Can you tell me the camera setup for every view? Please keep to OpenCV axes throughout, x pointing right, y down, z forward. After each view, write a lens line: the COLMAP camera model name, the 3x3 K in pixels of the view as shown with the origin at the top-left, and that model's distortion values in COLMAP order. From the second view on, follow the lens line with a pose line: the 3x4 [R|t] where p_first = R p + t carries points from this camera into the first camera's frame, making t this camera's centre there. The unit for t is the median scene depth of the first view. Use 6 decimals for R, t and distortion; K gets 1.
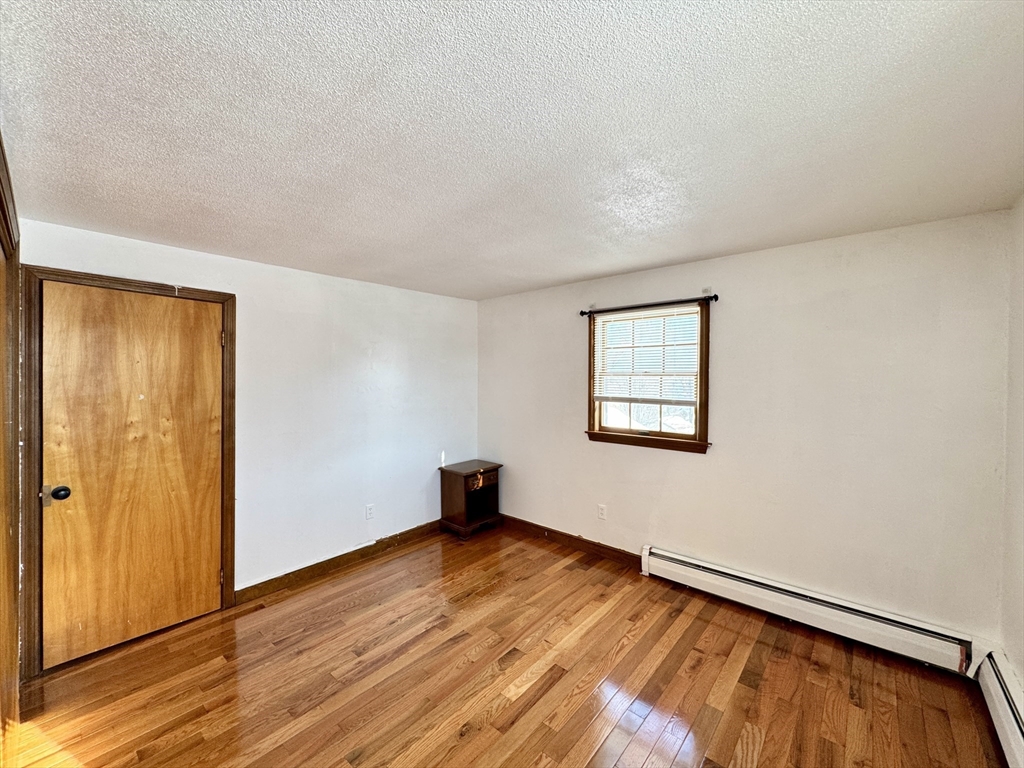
lens RADIAL K [[410.1, 0, 512.0], [0, 410.1, 384.0], [0, 0, 1]] dist [-0.000541, -0.000154]
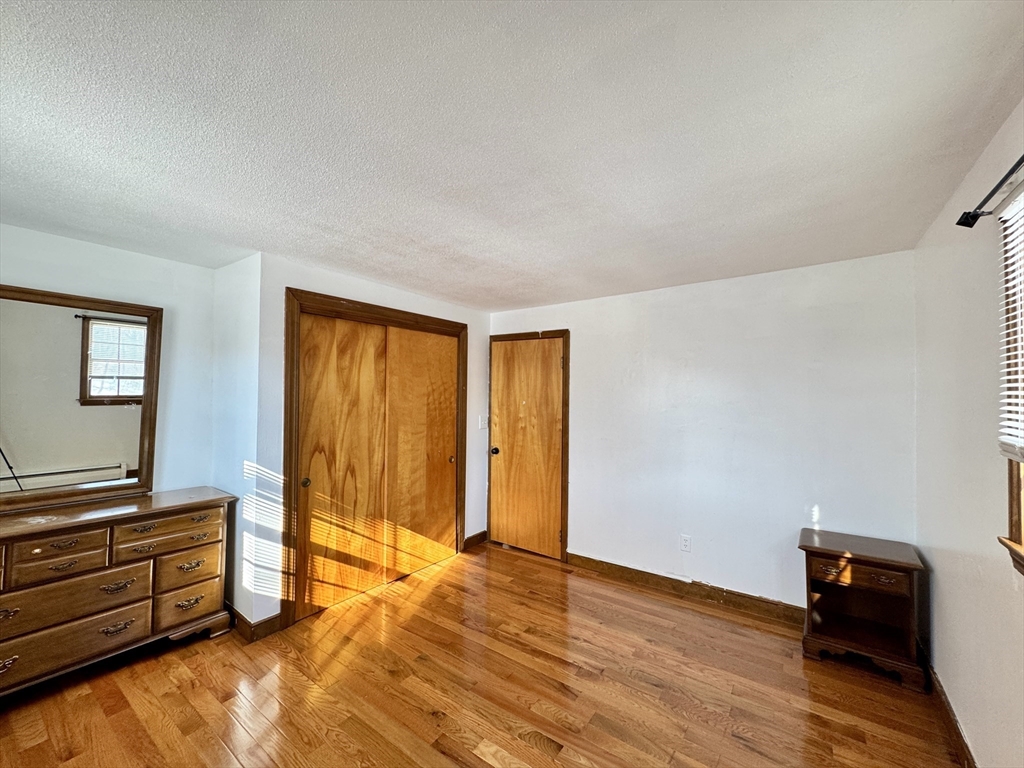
lens RADIAL K [[410.1, 0, 512.0], [0, 410.1, 384.0], [0, 0, 1]] dist [-0.000541, -0.000154]
pose [[0.091242, -0.022250, -0.995580, 0.706913], [-0.019079, 0.999528, -0.024086, -0.002573], [0.995646, 0.021193, 0.090775, 0.762787]]
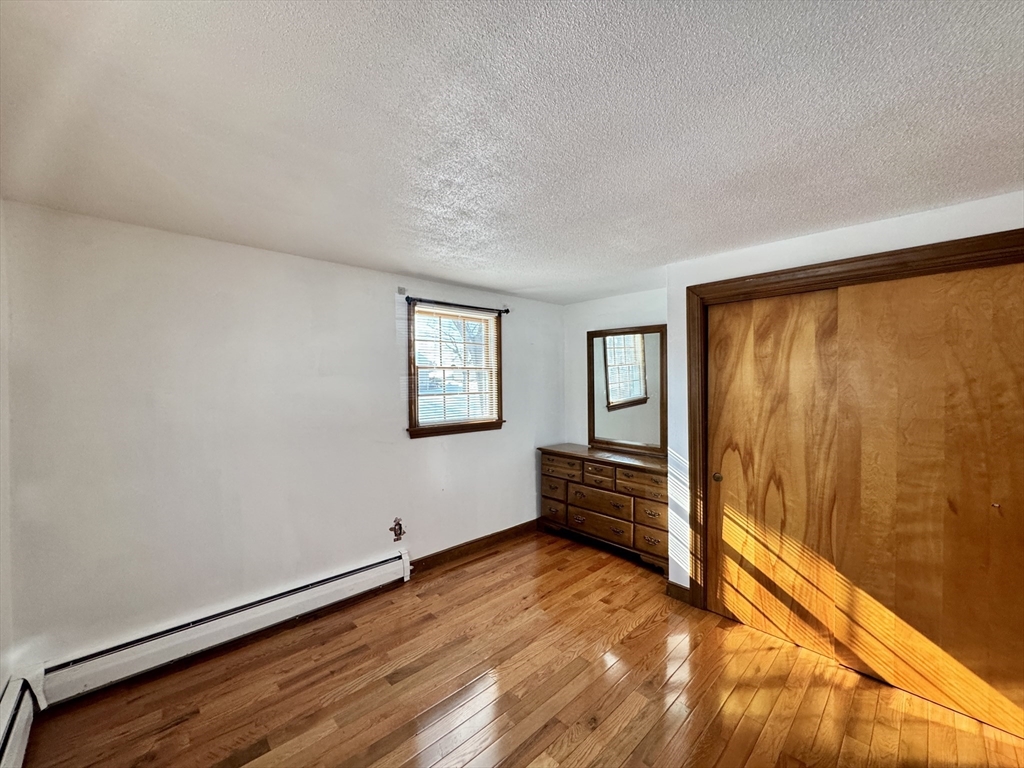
lens RADIAL K [[410.1, 0, 512.0], [0, 410.1, 384.0], [0, 0, 1]] dist [-0.000541, -0.000154]
pose [[-0.996038, 0.000364, 0.088931, -0.004674], [0.001809, 0.999868, 0.016168, -0.017811], [-0.088914, 0.016265, -0.995907, 1.440027]]
